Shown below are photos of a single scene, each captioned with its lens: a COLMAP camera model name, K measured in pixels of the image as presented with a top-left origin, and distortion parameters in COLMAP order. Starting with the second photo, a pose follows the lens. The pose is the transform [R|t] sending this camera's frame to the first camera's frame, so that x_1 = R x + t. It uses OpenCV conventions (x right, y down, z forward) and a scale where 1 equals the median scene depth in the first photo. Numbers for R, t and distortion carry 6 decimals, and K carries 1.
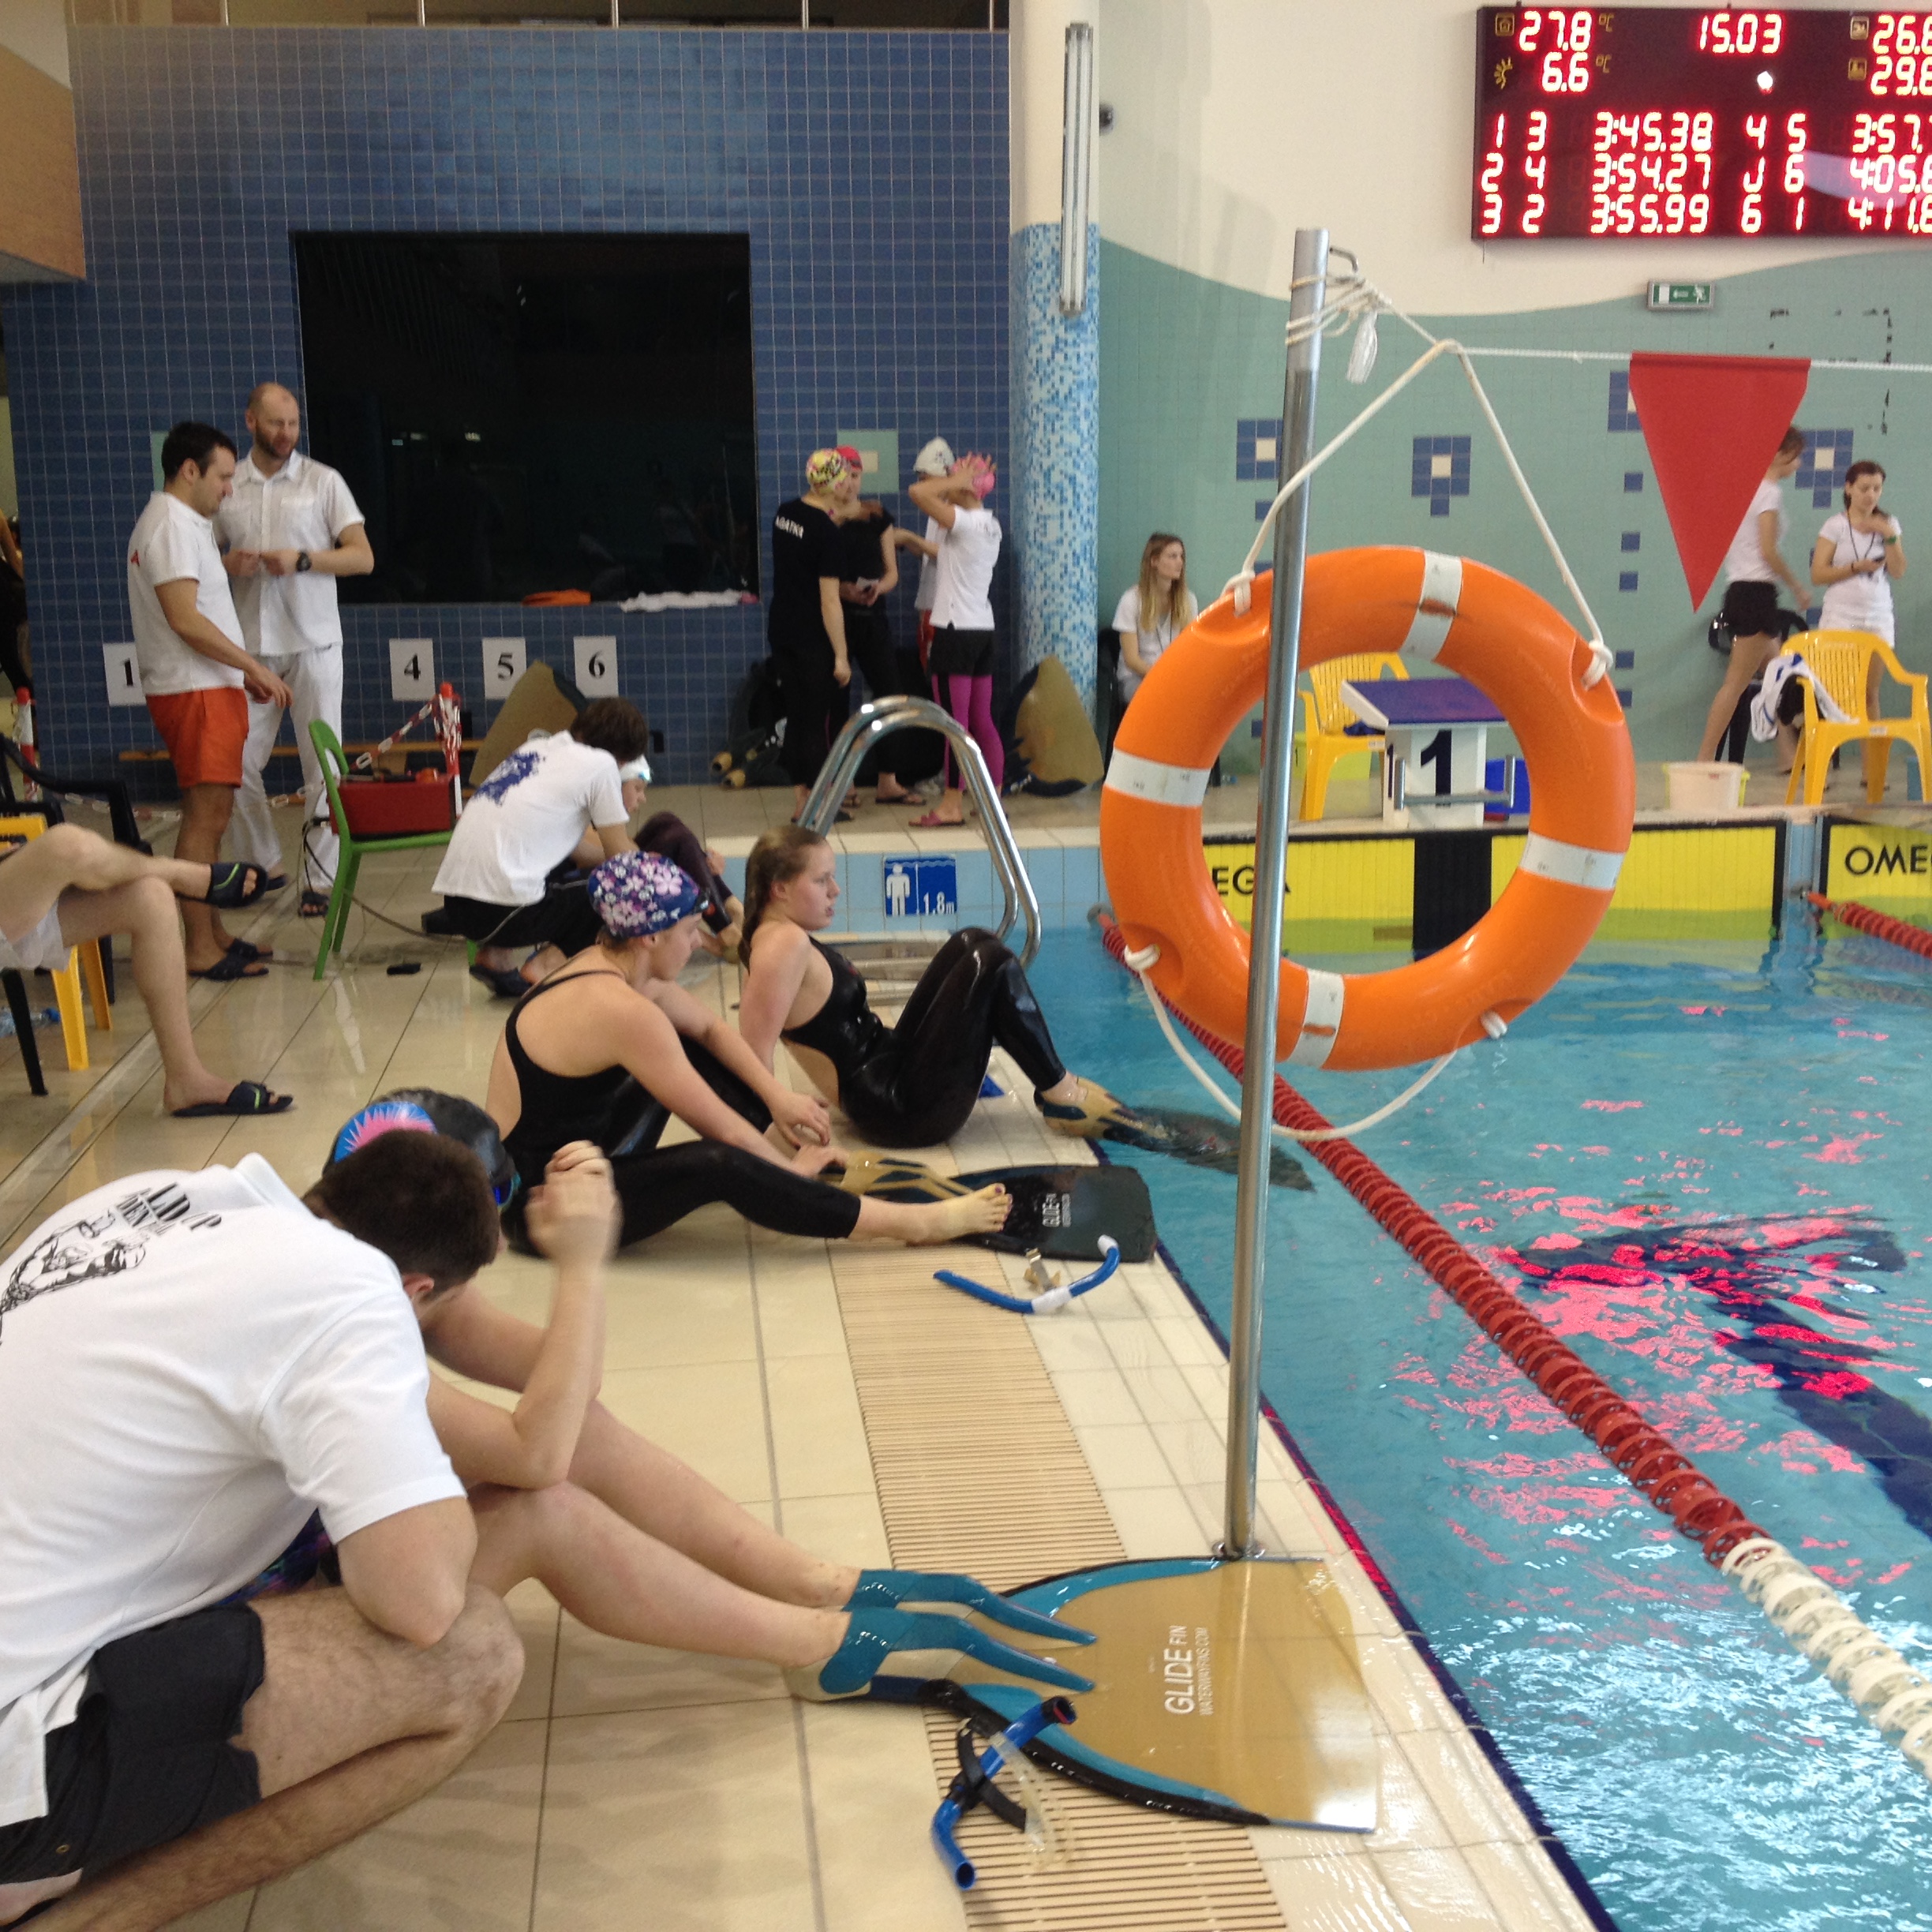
lens RADIAL K [[2446.8, 0, 959.2], [0, 2446.8, 942.2], [0, 0, 1]] dist [0.219133, -0.524240]
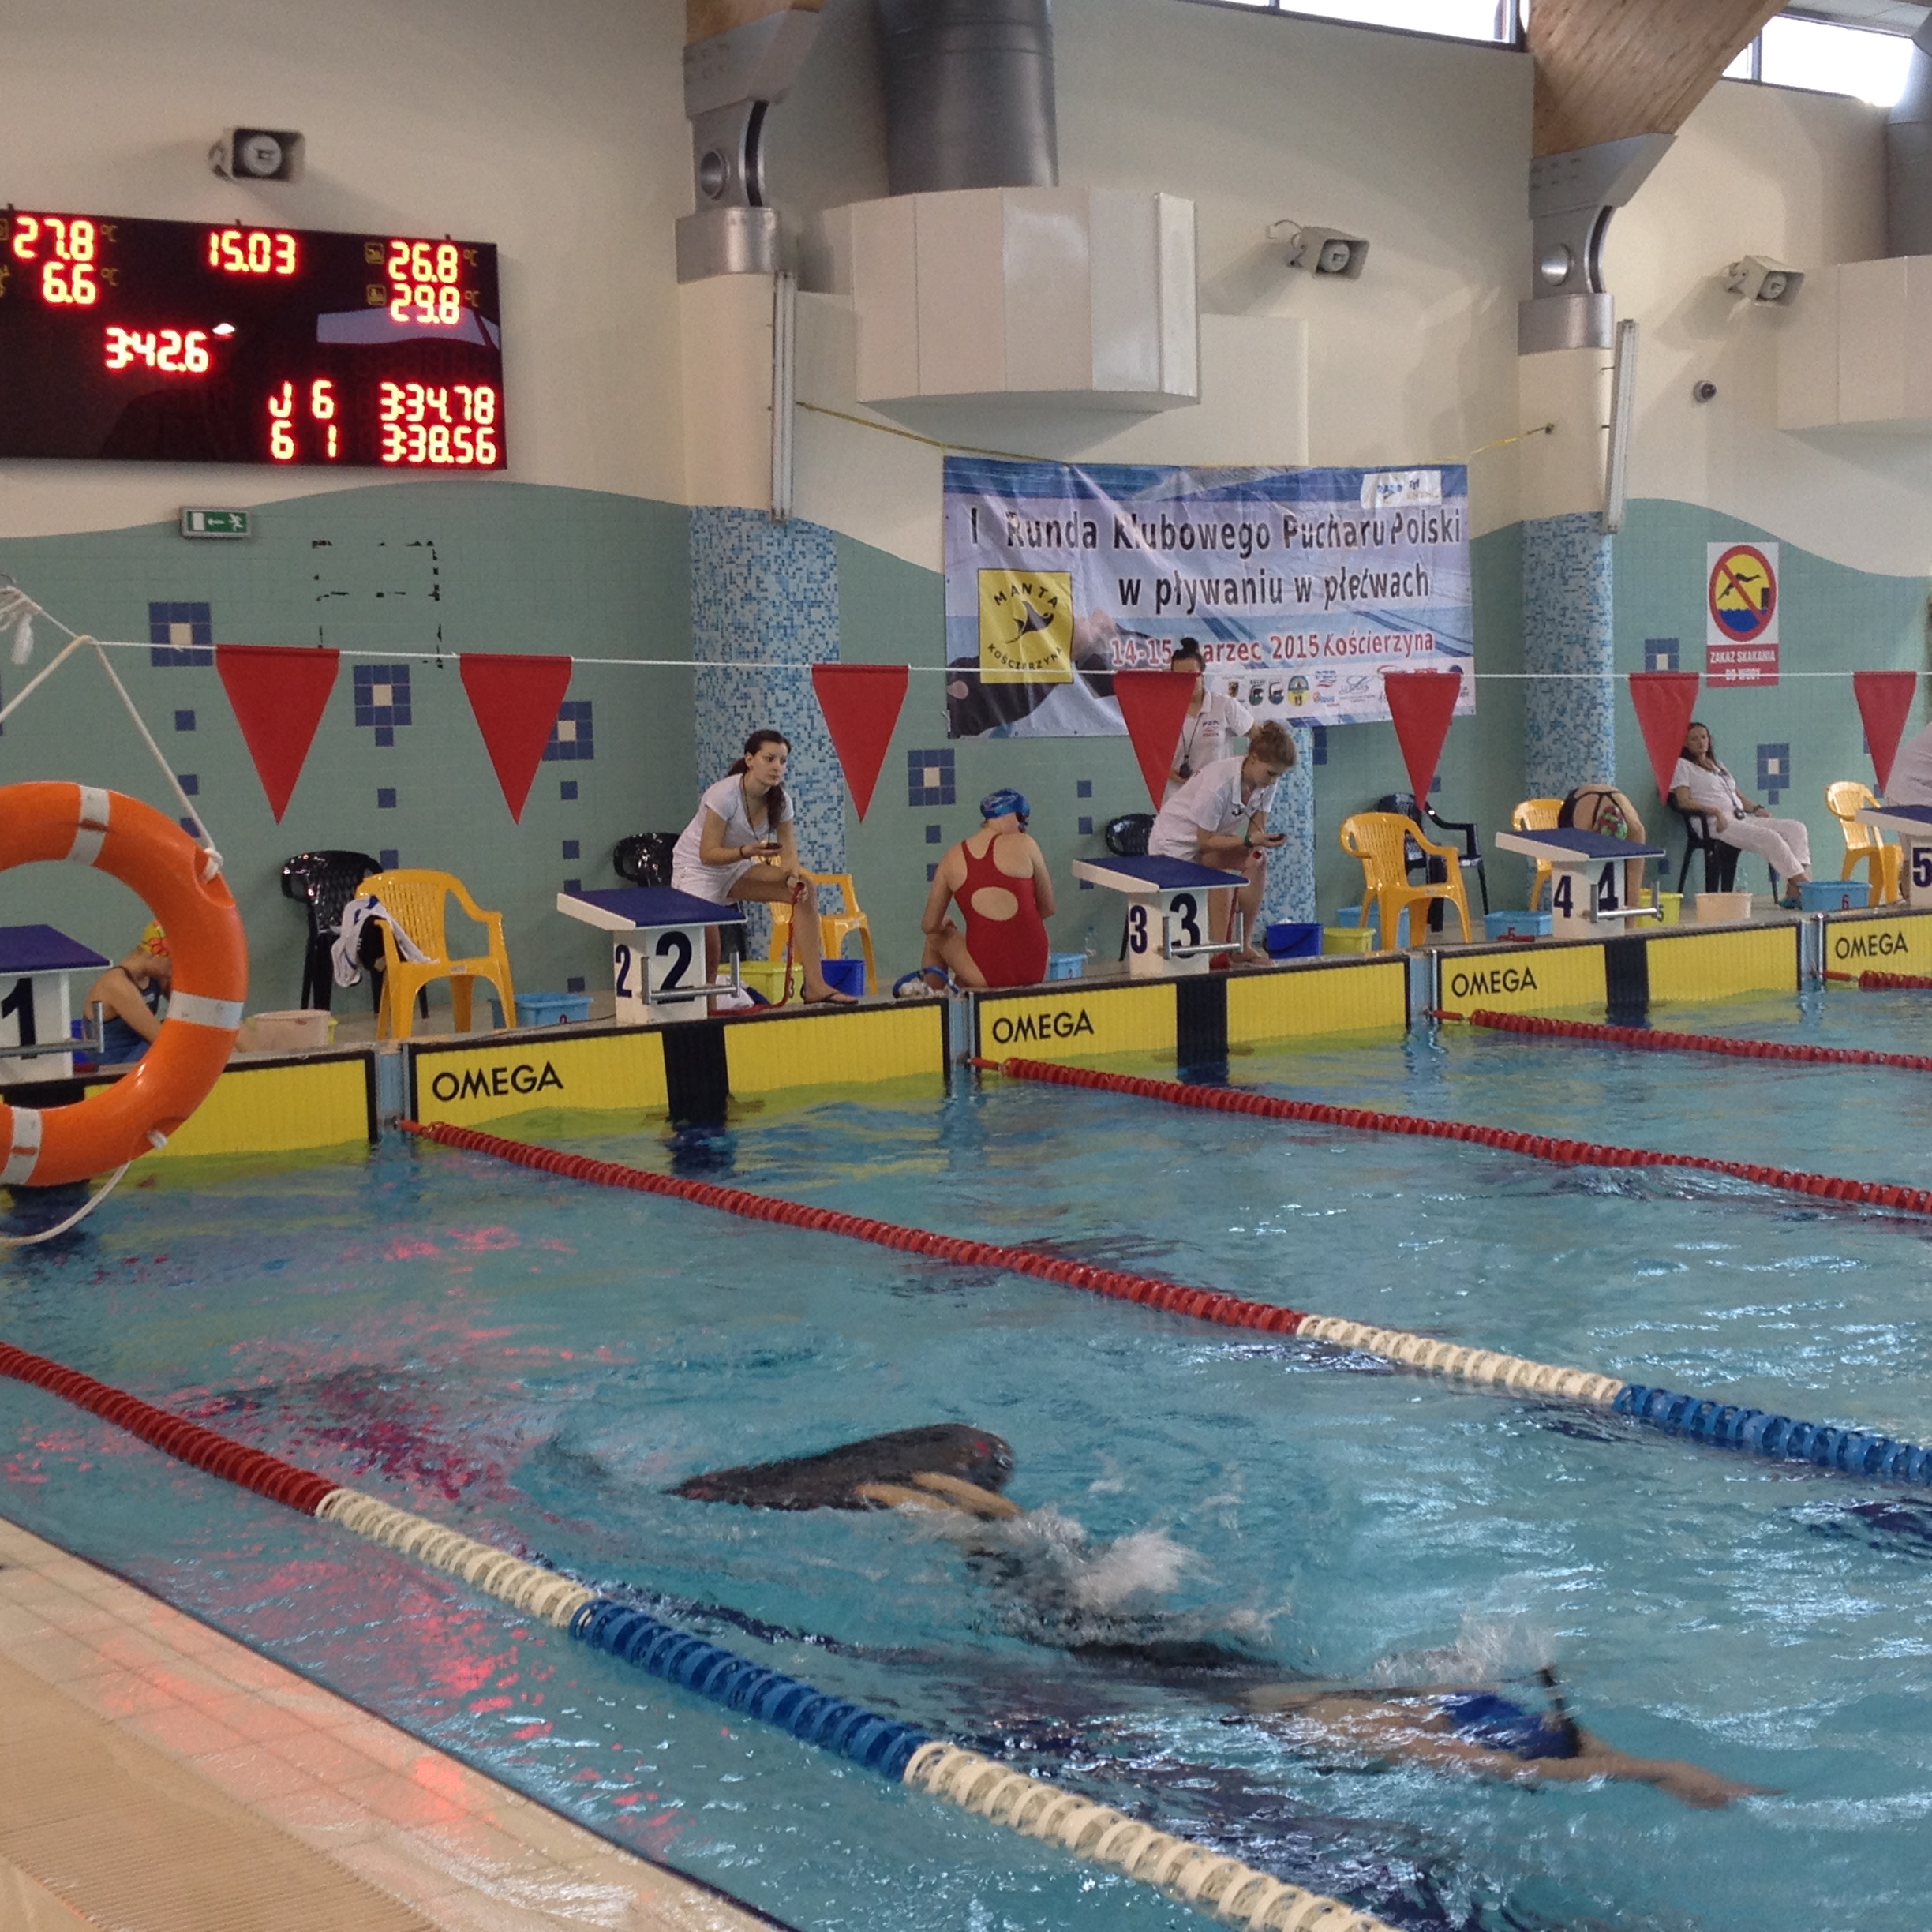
lens RADIAL K [[3267.6, 0, 921.6], [0, 3267.6, 942.2], [0, 0, 1]] dist [0.231600, -0.810859]
pose [[0.884302, -0.049288, 0.464306, -0.064276], [0.101592, 0.990899, -0.088302, 0.034585], [-0.455728, 0.125256, 0.881262, -0.204904]]
